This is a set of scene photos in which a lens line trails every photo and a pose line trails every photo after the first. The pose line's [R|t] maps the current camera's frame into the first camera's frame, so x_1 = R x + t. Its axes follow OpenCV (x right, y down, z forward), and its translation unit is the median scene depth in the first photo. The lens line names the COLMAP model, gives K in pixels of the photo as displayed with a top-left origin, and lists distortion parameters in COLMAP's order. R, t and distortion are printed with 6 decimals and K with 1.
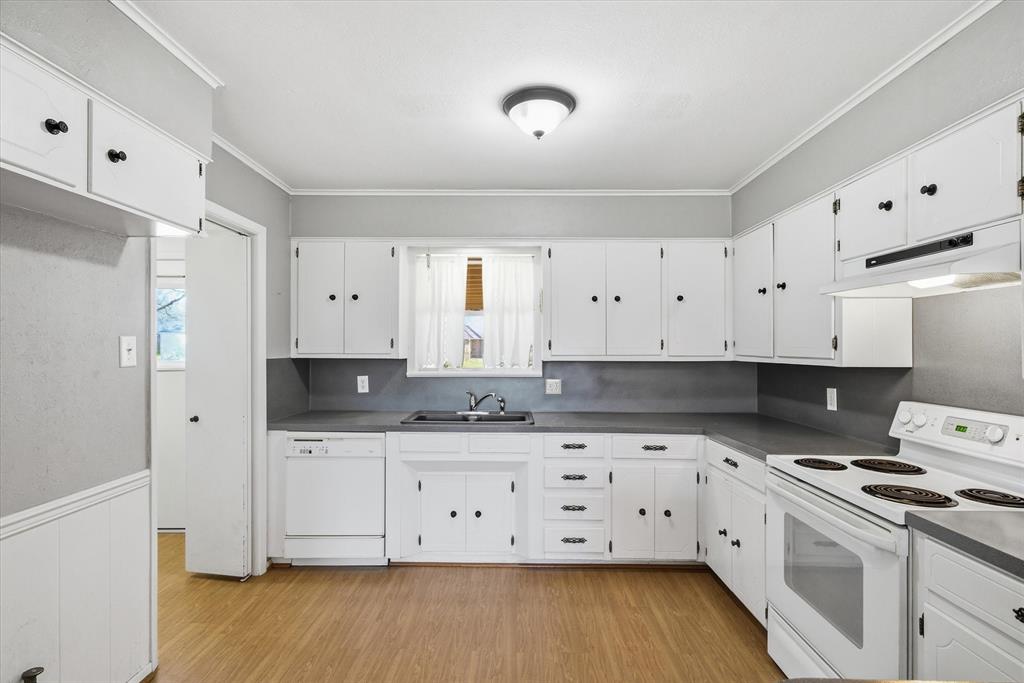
lens RADIAL K [[483.0, 0, 507.5], [0, 483.0, 347.4], [0, 0, 1]] dist [-0.000621, 0.000323]
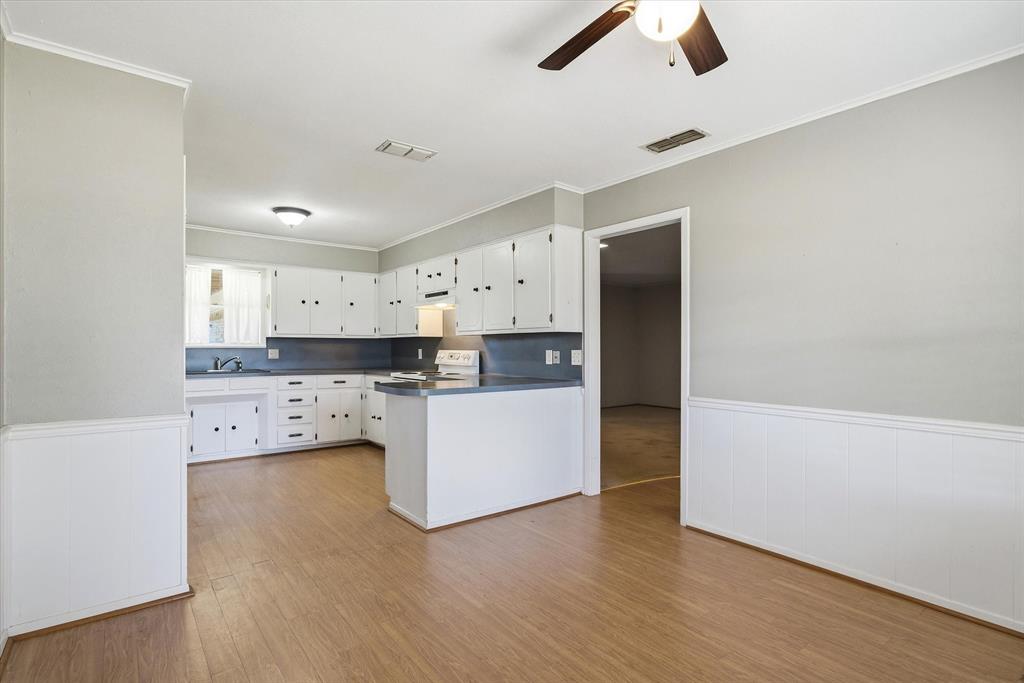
lens RADIAL K [[483.0, 0, 507.5], [0, 483.0, 347.4], [0, 0, 1]] dist [-0.000621, 0.000323]
pose [[0.774138, -0.002789, 0.633010, -0.391733], [0.000277, 0.999992, 0.004067, 0.064116], [-0.633016, -0.002973, 0.774133, -0.901512]]
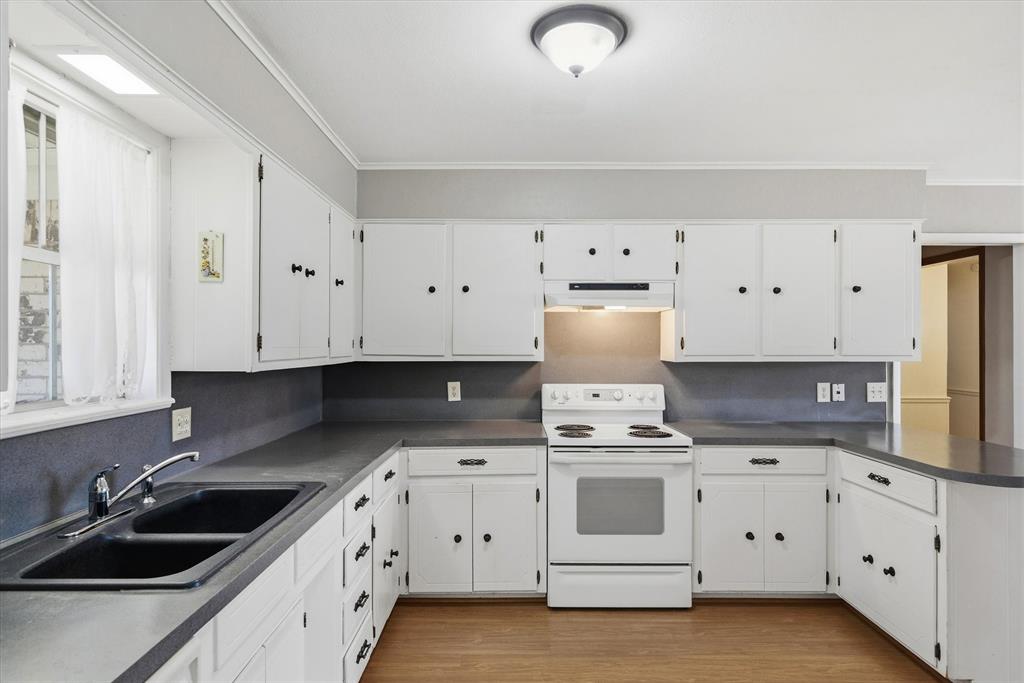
lens RADIAL K [[557.4, 0, 510.4], [0, 557.4, 346.2], [0, 0, 1]] dist [-0.001069, -0.000901]
pose [[-0.016483, -0.003005, 0.999860, -0.597919], [-0.002888, 0.999991, 0.002957, -0.003253], [-0.999860, -0.002839, -0.016491, 0.823927]]
